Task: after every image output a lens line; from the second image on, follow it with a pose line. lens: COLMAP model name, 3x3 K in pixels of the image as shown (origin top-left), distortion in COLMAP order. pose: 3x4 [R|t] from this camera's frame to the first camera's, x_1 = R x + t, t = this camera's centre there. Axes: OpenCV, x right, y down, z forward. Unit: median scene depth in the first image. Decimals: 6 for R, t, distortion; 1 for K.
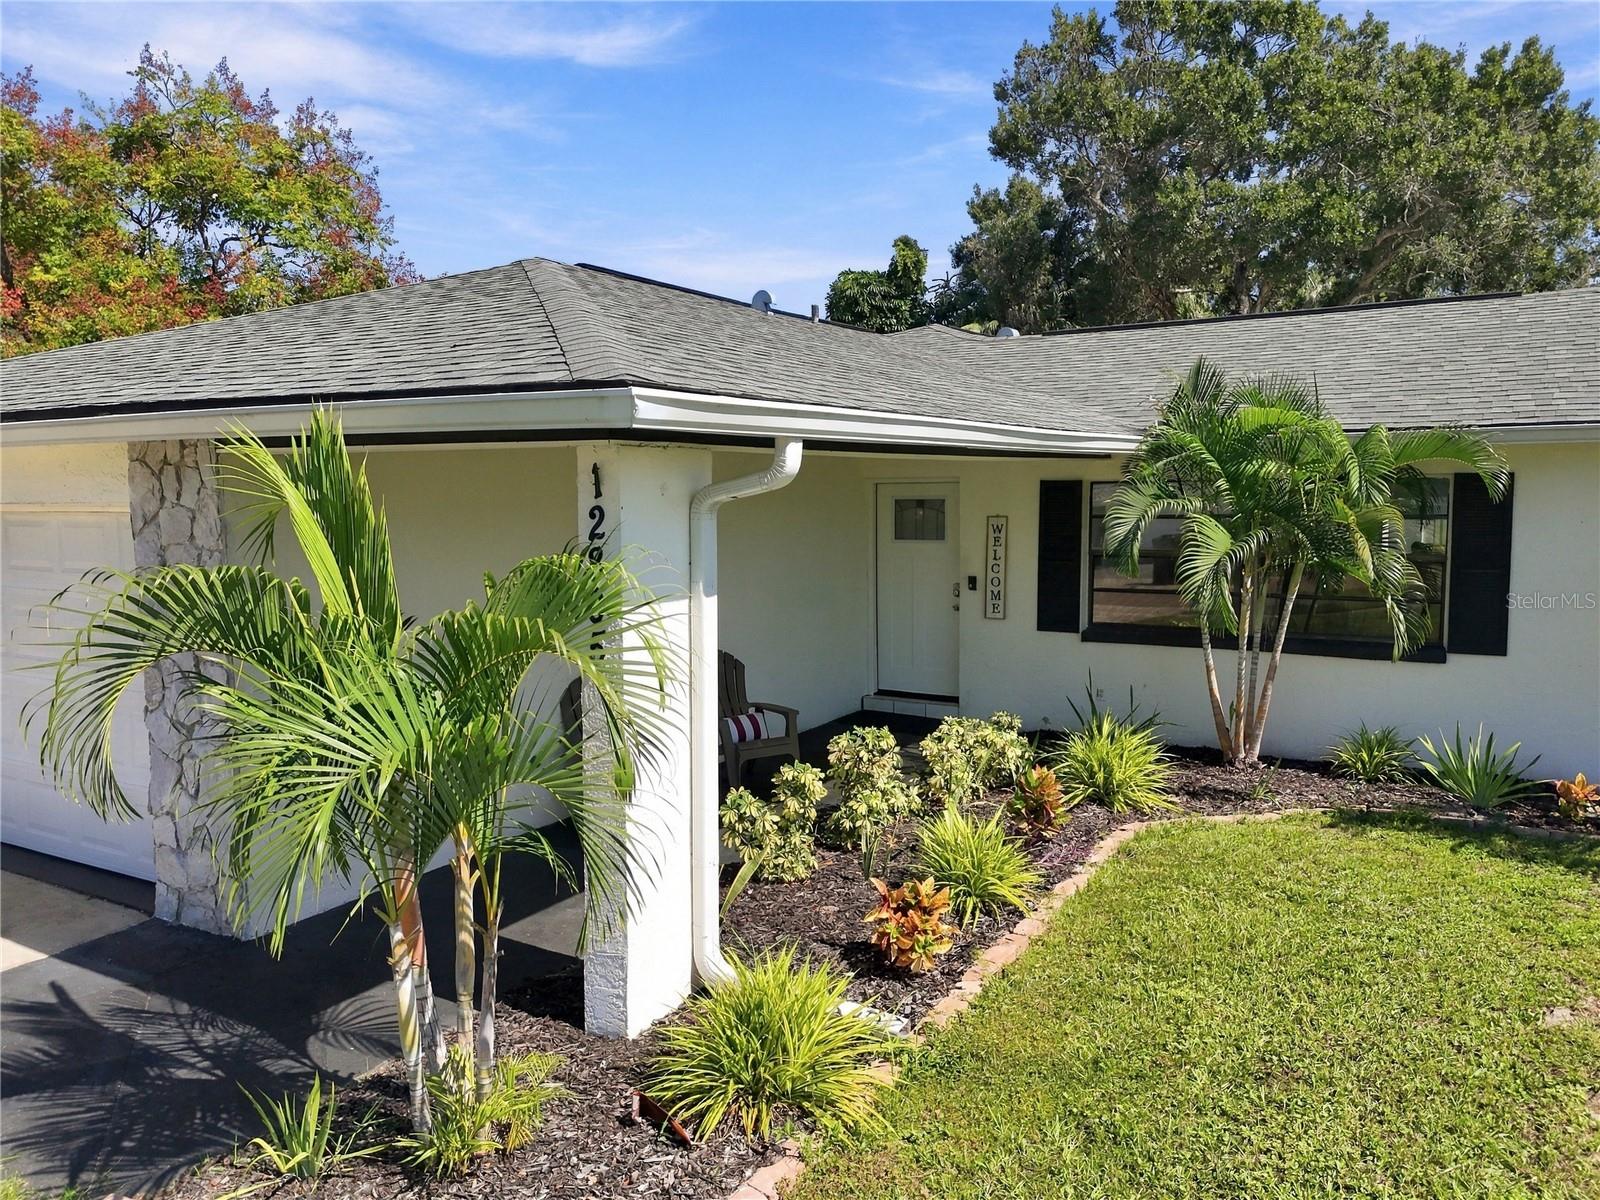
lens RADIAL K [[1158.5, 0, 806.4], [0, 1158.5, 601.8], [0, 0, 1]] dist [0.107323, -0.111130]
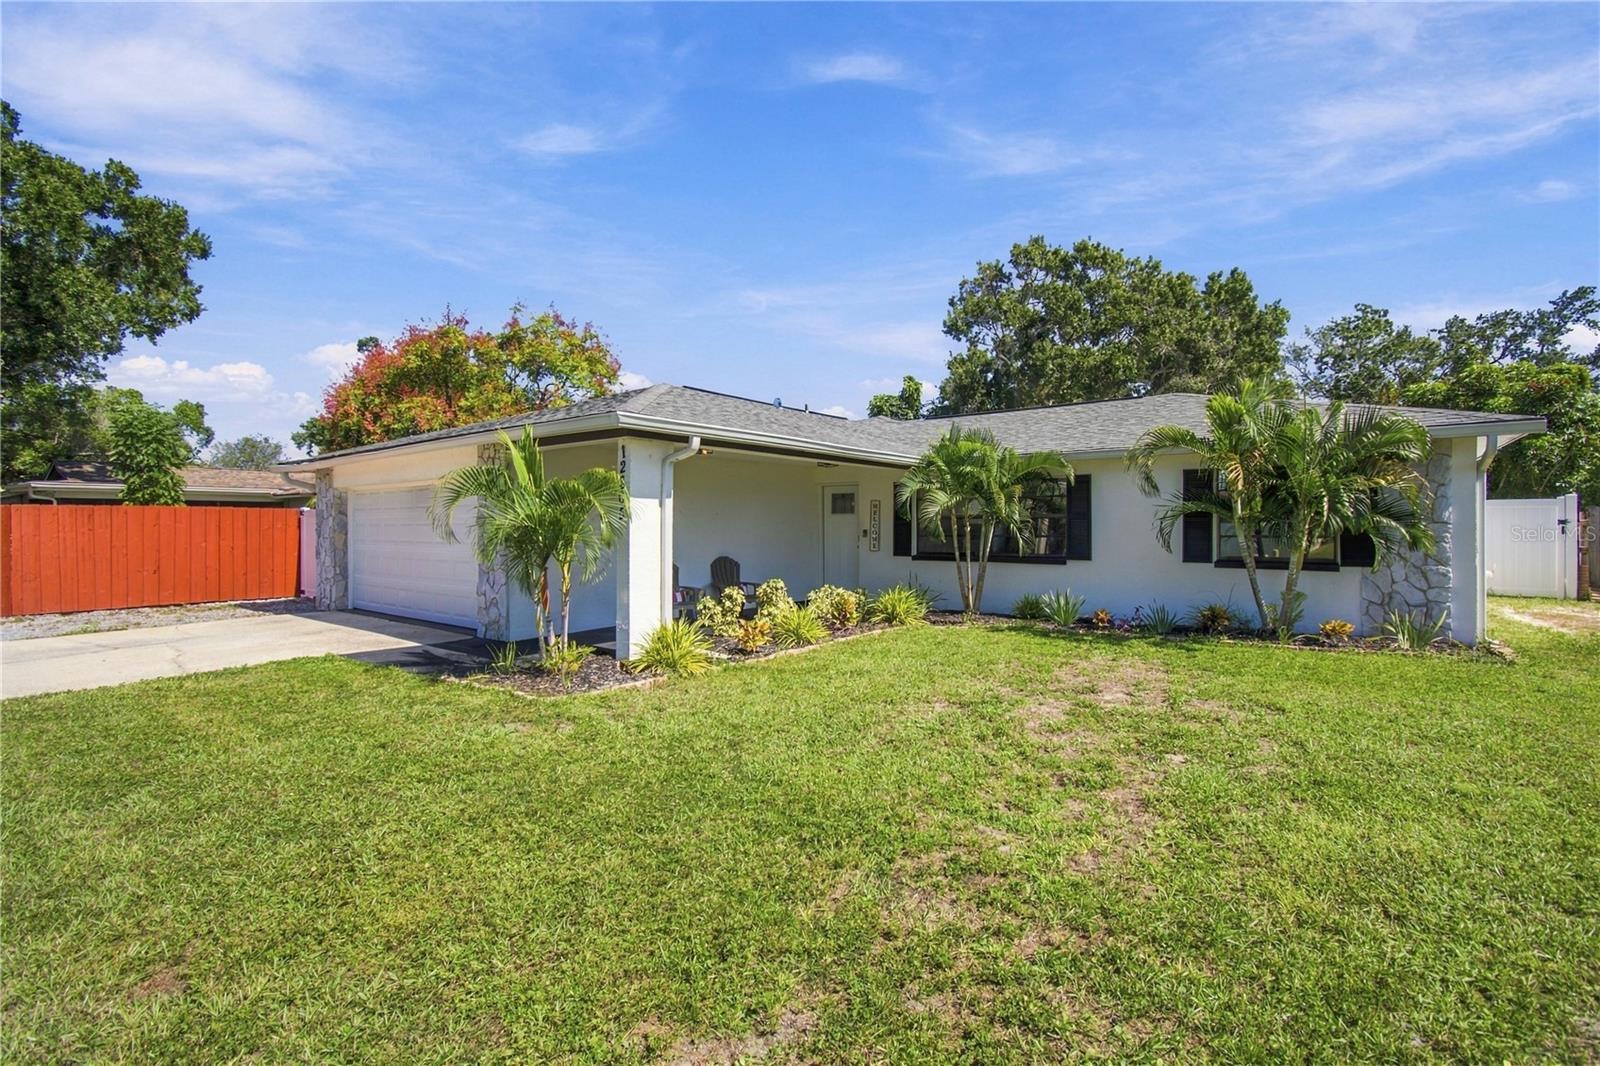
lens RADIAL K [[696.7, 0, 800.0], [0, 696.7, 533.0], [0, 0, 1]] dist [0.002360, 0.000175]
pose [[0.992307, 0.009848, -0.123407, 0.229795], [-0.020928, 0.995829, -0.088806, 0.117688], [0.122017, 0.090705, 0.988375, -0.293607]]
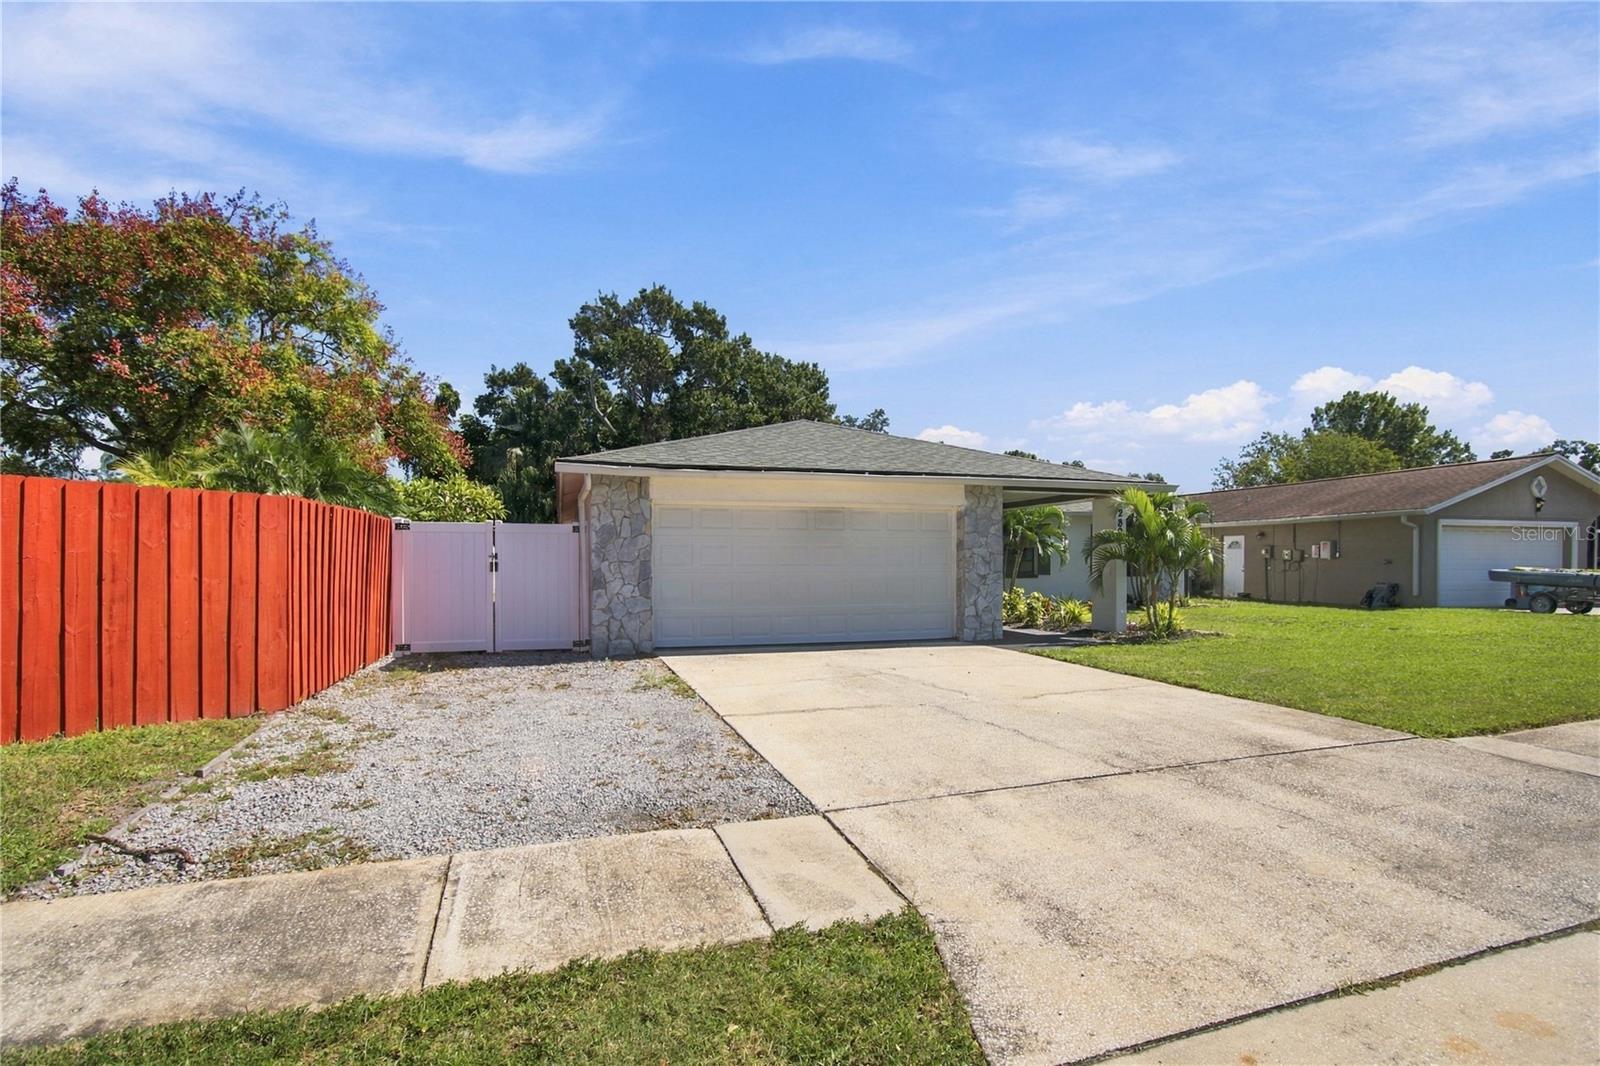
lens RADIAL K [[787.4, 0, 802.8], [0, 787.4, 582.3], [0, 0, 1]] dist [-0.001798, 0.000625]
pose [[0.671082, -0.008717, 0.741332, -1.687284], [0.069153, 0.996308, -0.050885, 0.138758], [-0.738151, 0.085413, 0.669207, -0.048545]]
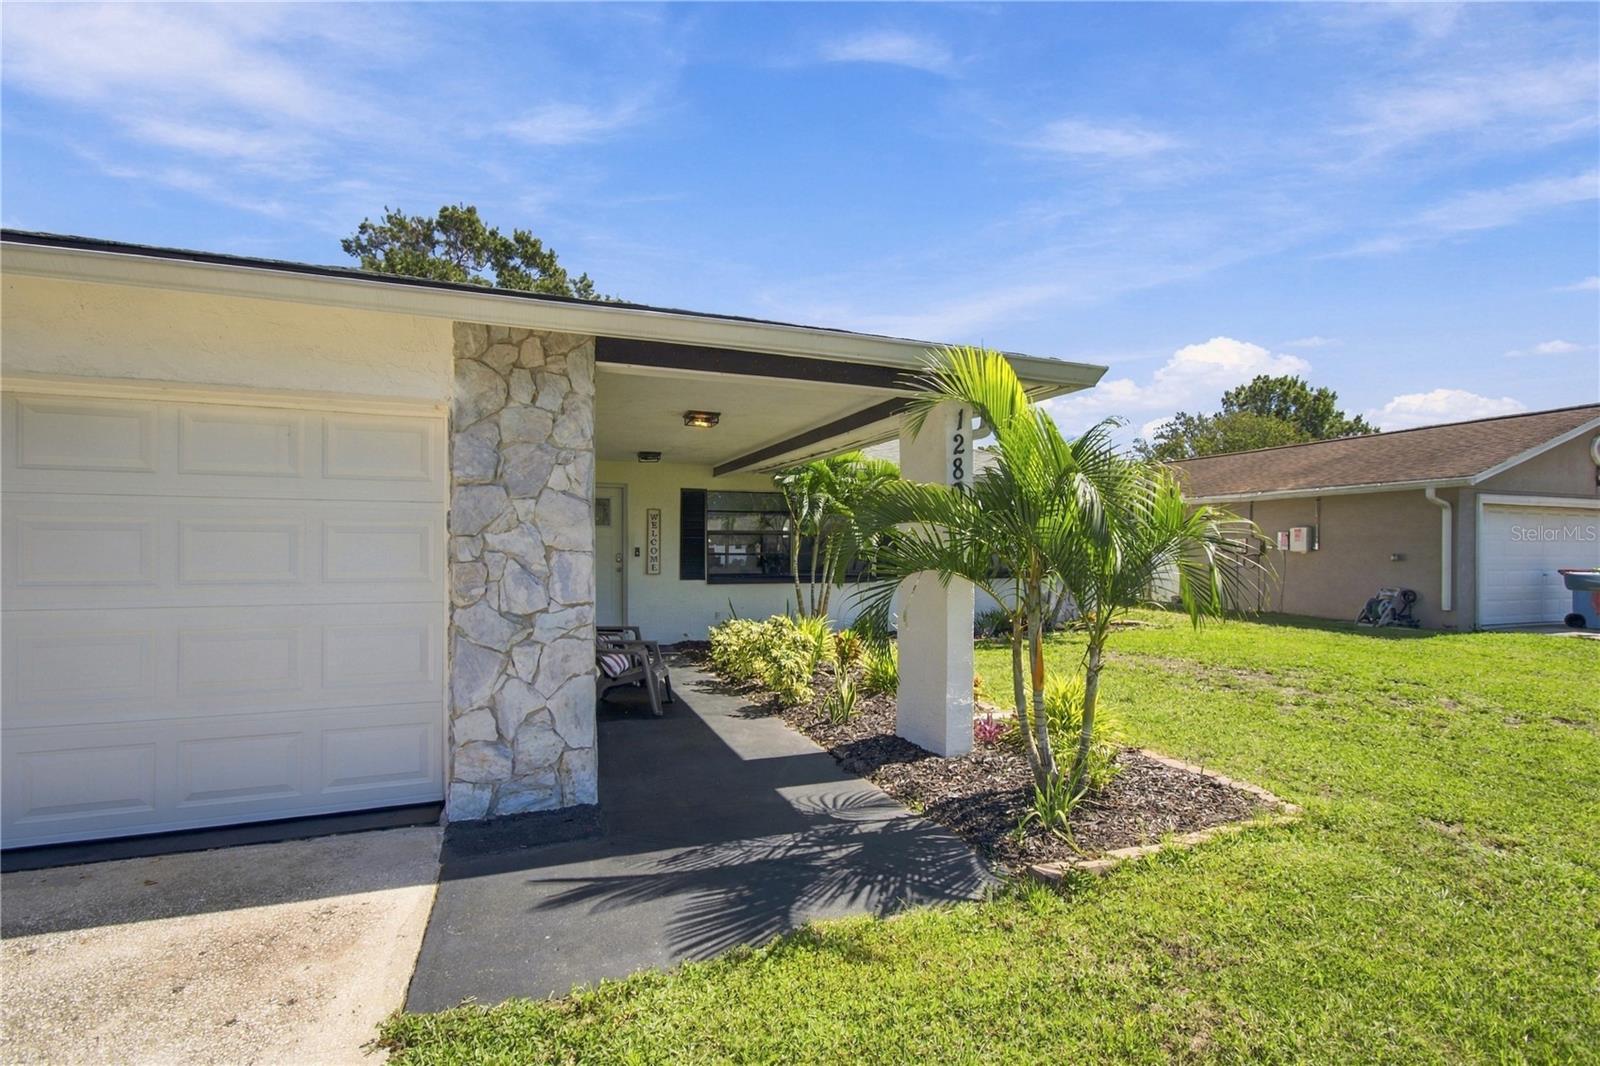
lens RADIAL K [[727.1, 0, 799.6], [0, 727.1, 553.1], [0, 0, 1]] dist [-0.008666, 0.000489]
pose [[0.620674, 0.005464, 0.784050, -0.606519], [0.068130, 0.995818, -0.060873, 0.073359], [-0.781103, 0.091200, 0.617706, 0.282232]]
